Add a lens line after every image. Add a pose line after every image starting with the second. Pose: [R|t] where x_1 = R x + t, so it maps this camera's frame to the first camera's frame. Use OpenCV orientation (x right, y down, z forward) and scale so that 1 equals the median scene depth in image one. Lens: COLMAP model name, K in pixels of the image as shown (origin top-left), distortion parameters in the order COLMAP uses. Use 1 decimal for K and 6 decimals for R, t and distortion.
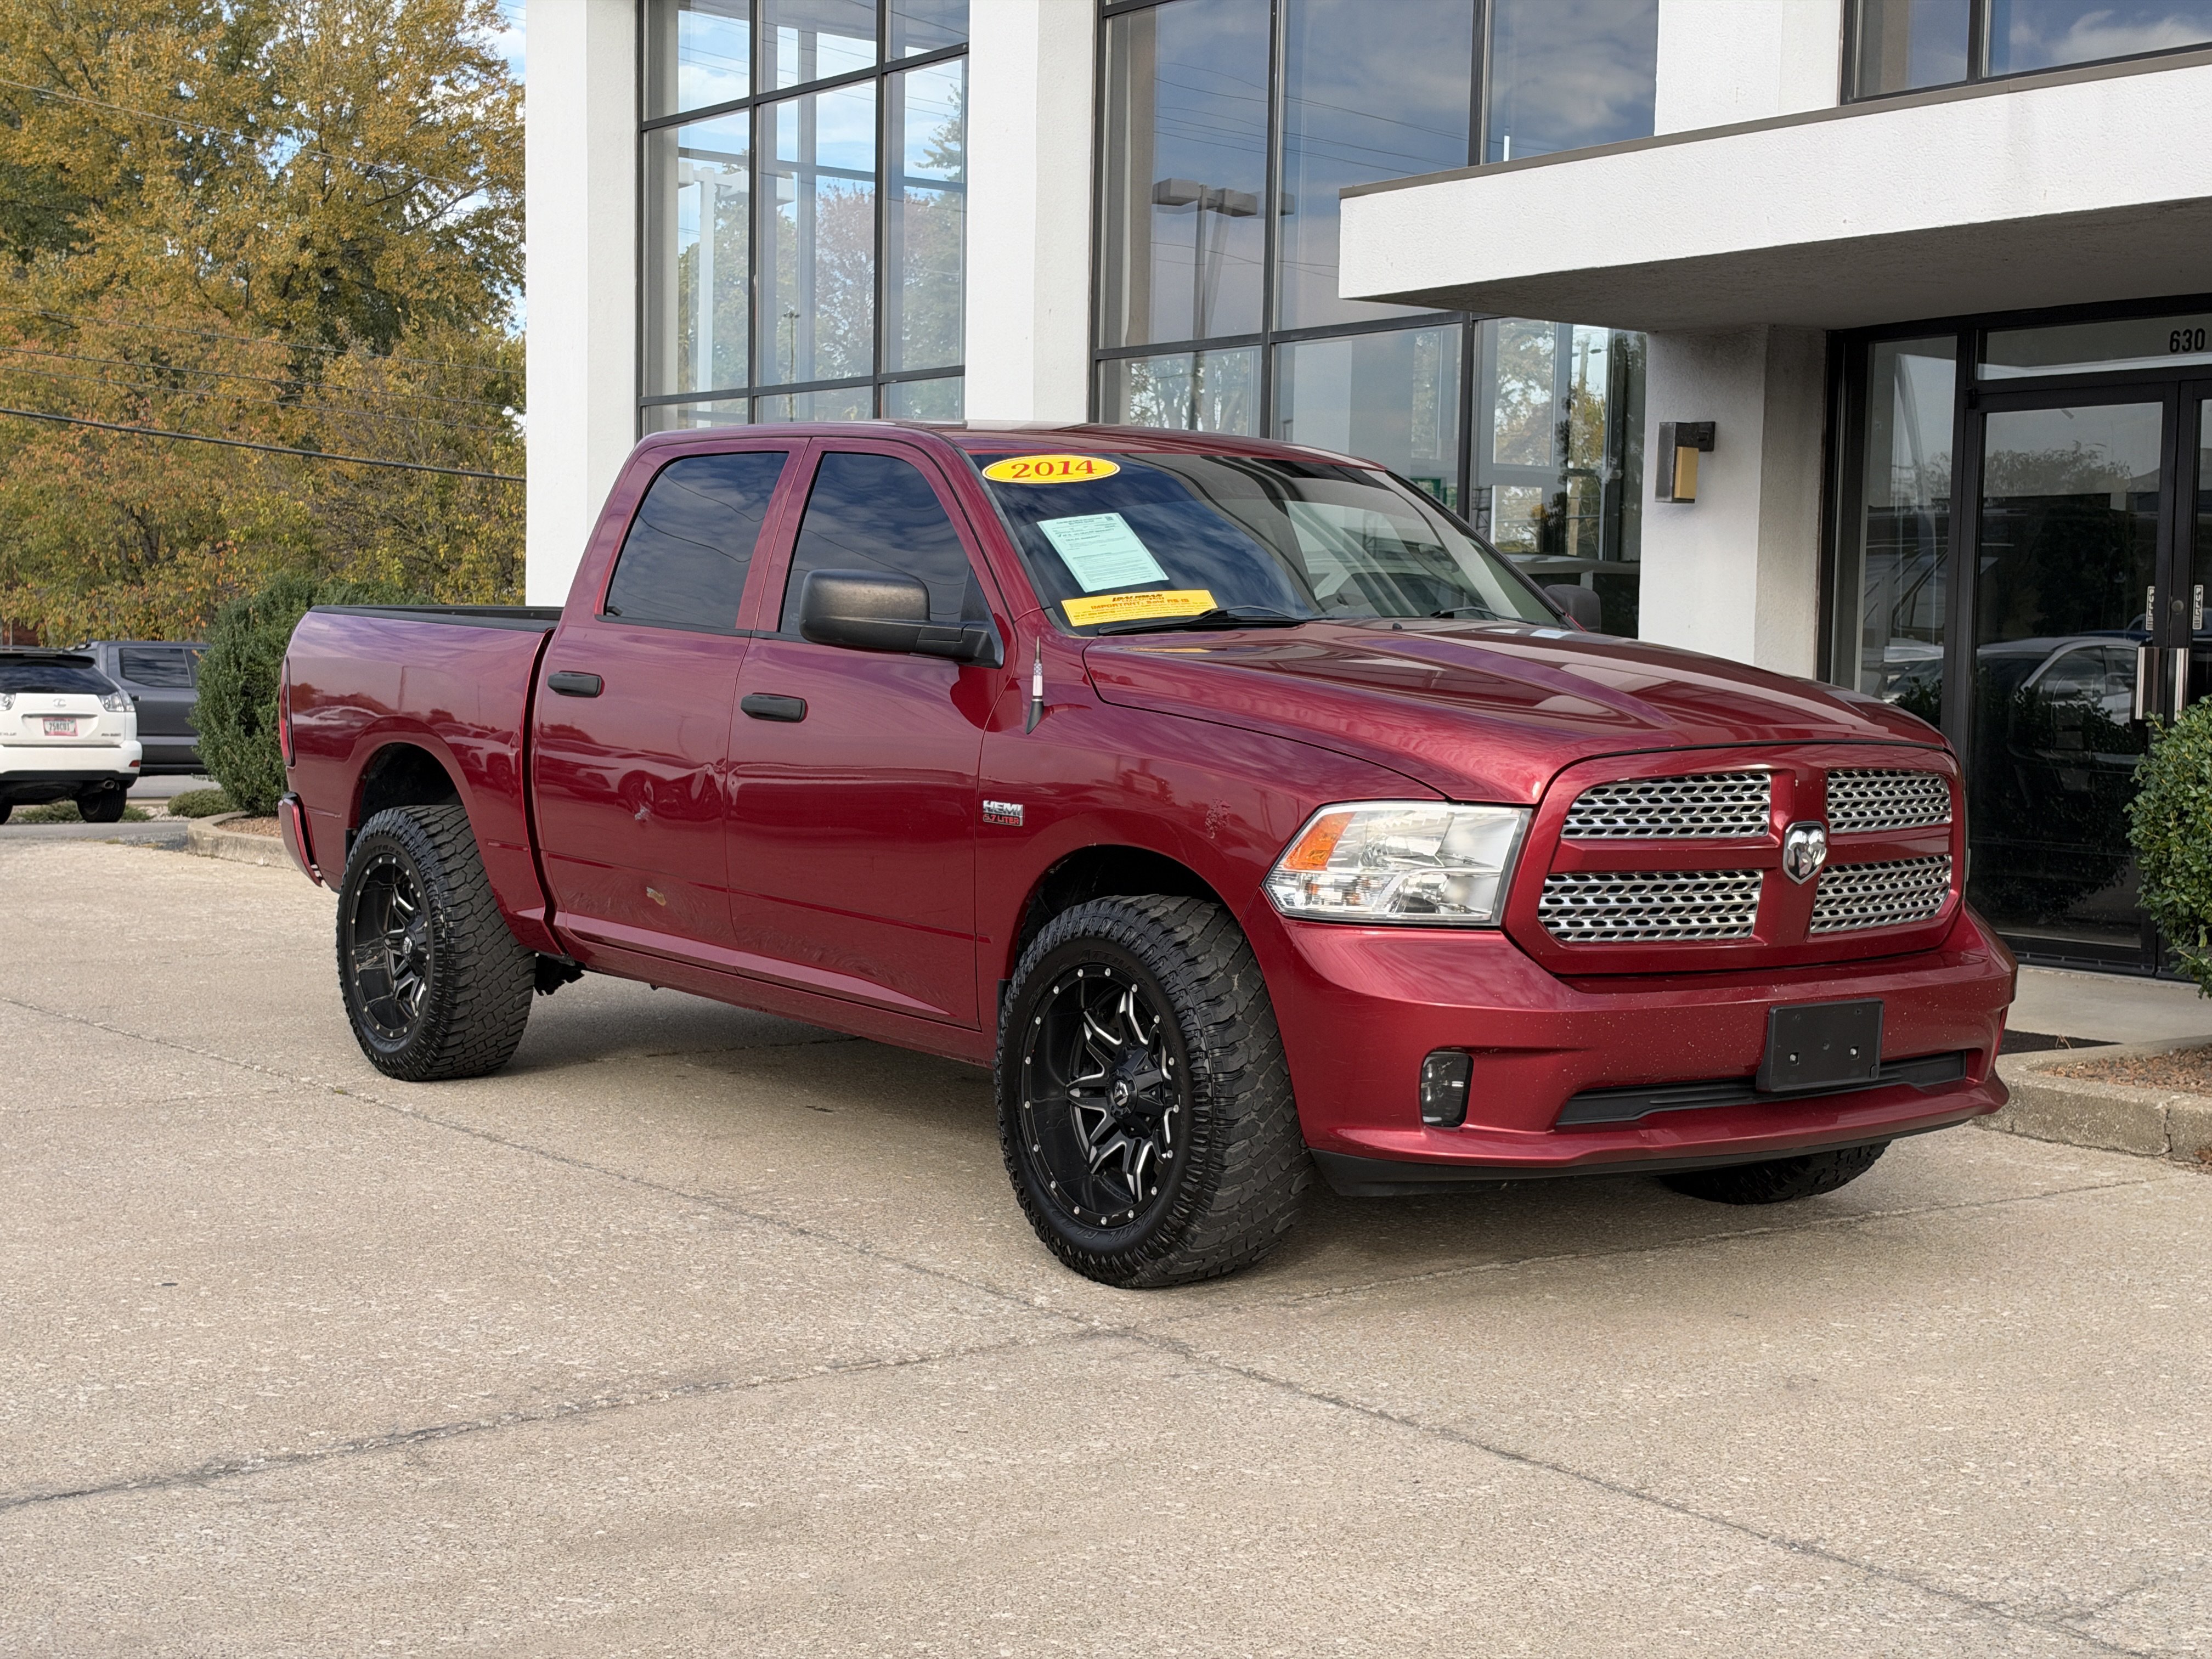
lens RADIAL K [[3190.4, 0, 1106.0], [0, 3190.4, 829.5], [0, 0, 1]] dist [0.299844, -0.909396]
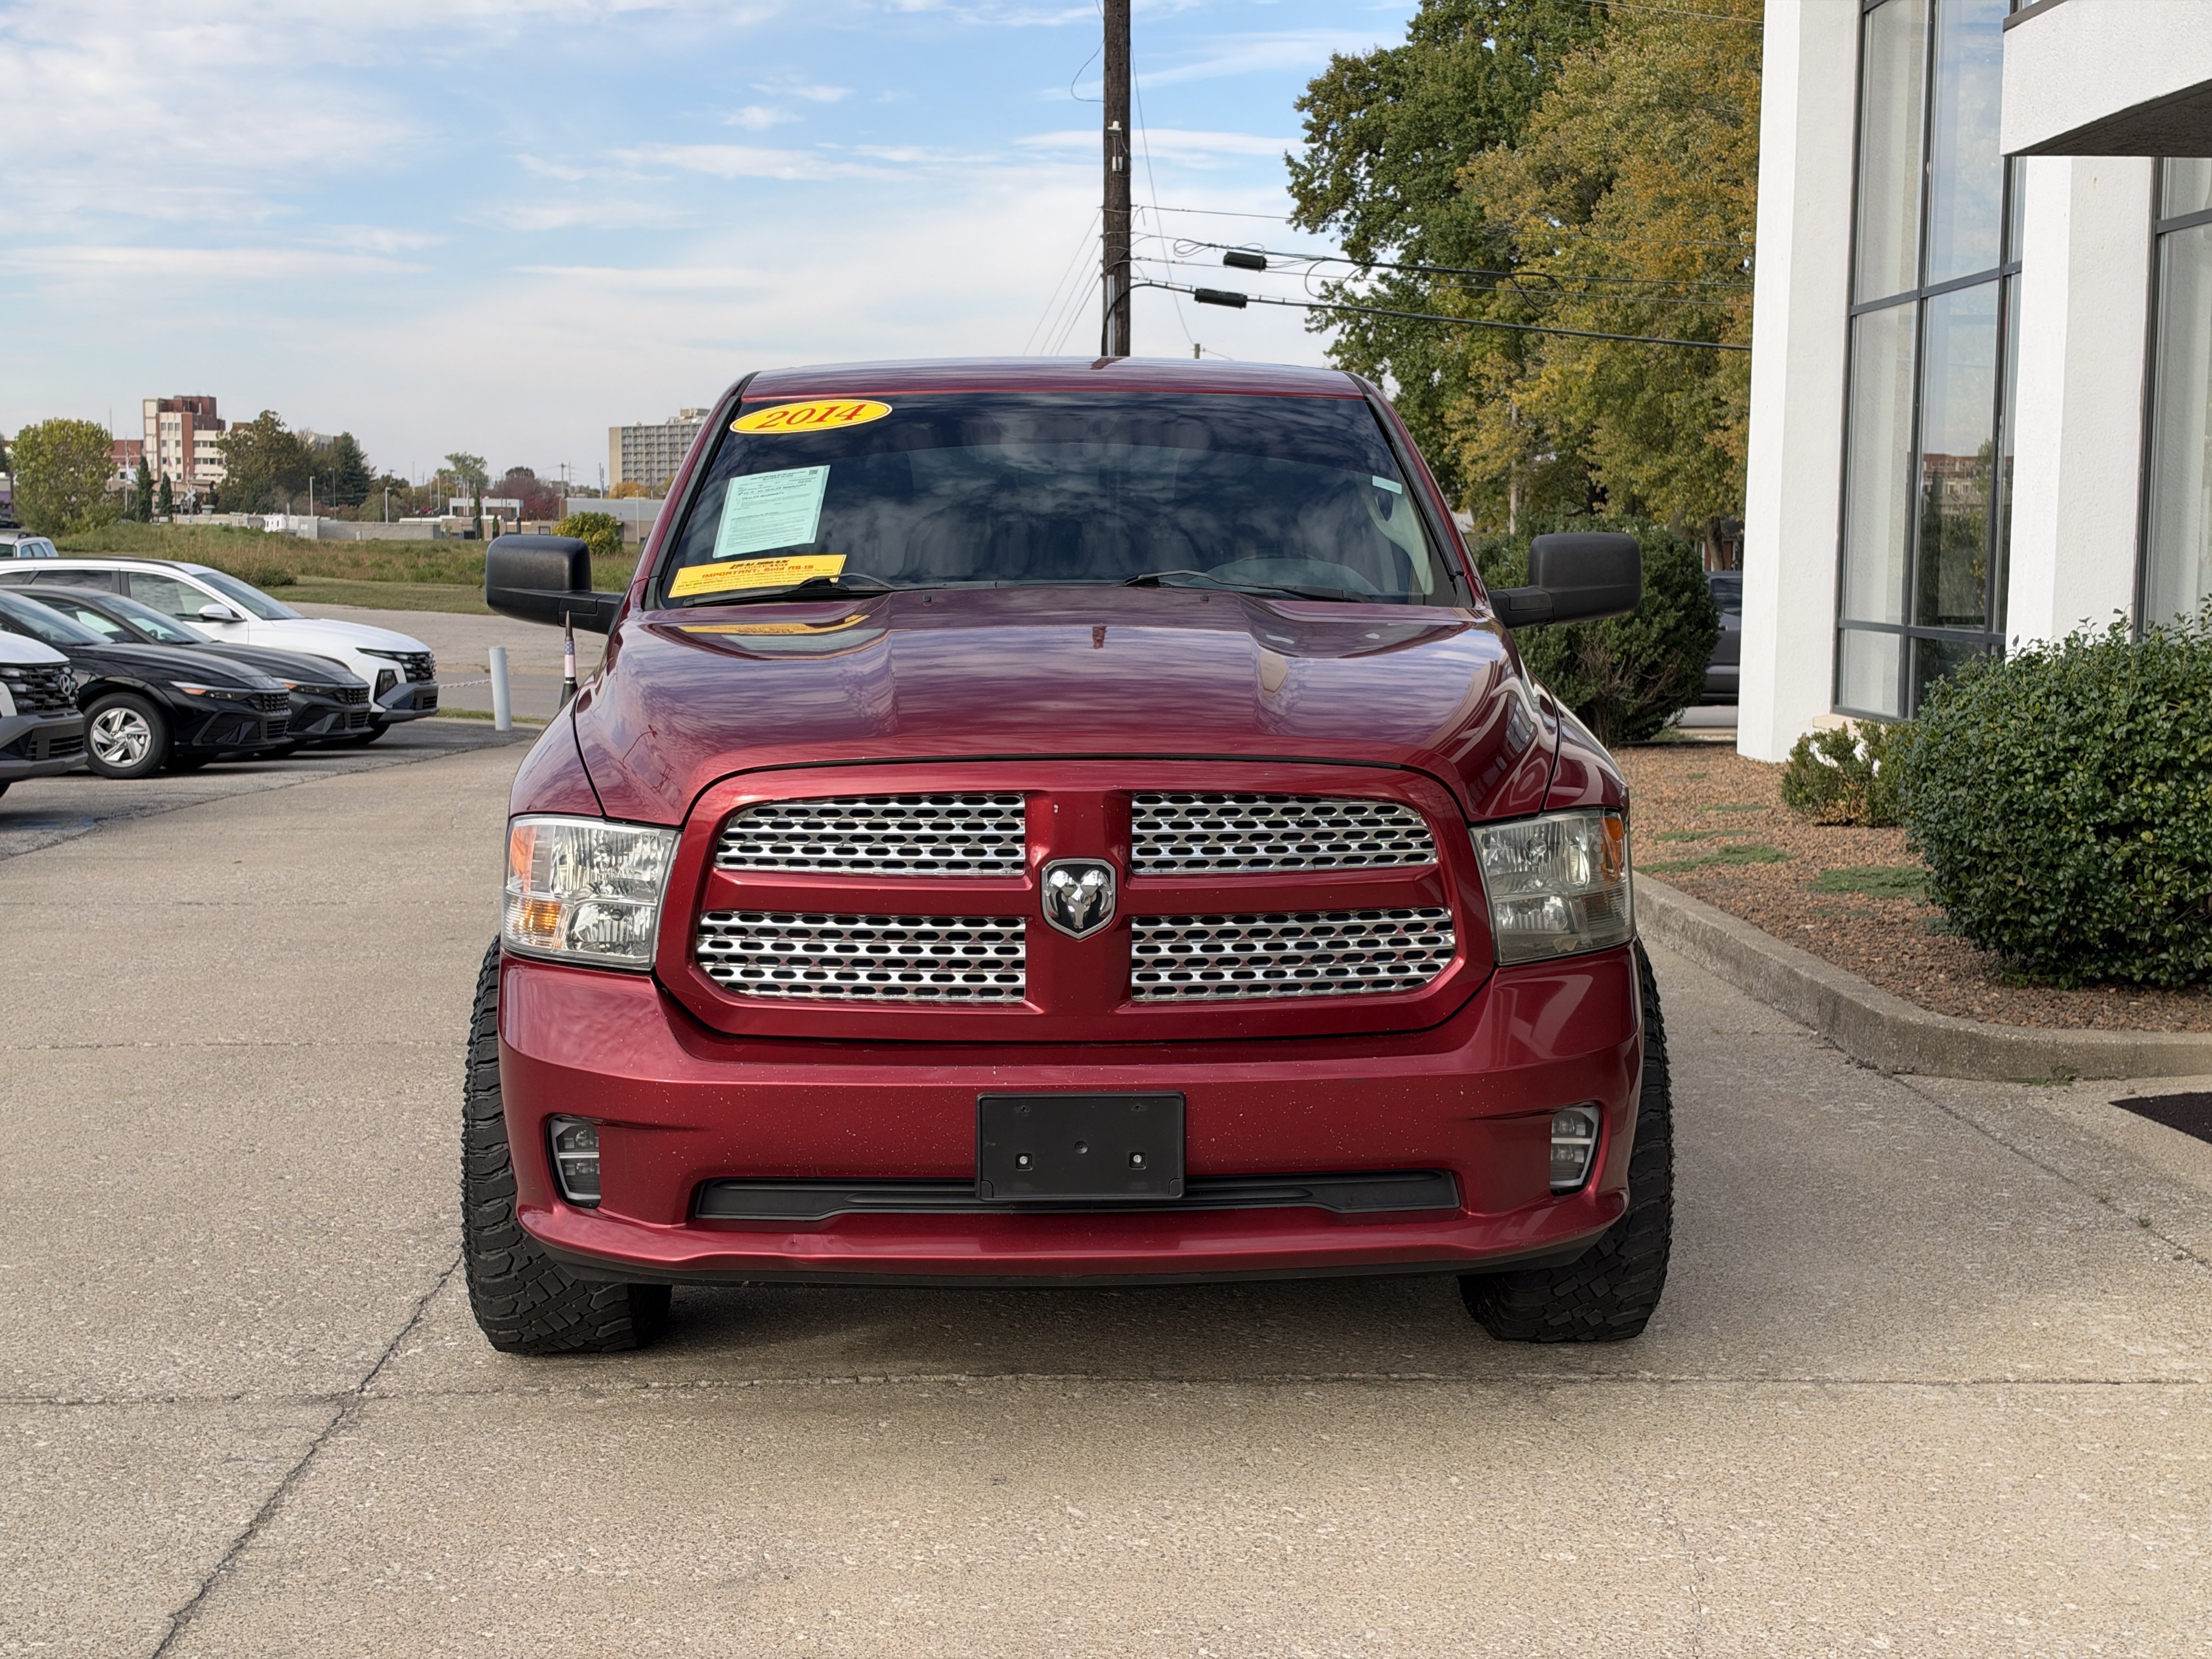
lens RADIAL K [[3190.4, 0, 1106.0], [0, 3190.4, 829.5], [0, 0, 1]] dist [0.299844, -0.909396]
pose [[0.816837, 0.039120, -0.575541, 0.668039], [-0.024317, 0.999146, 0.033401, -0.035530], [0.576356, -0.013288, 0.817091, 0.378066]]
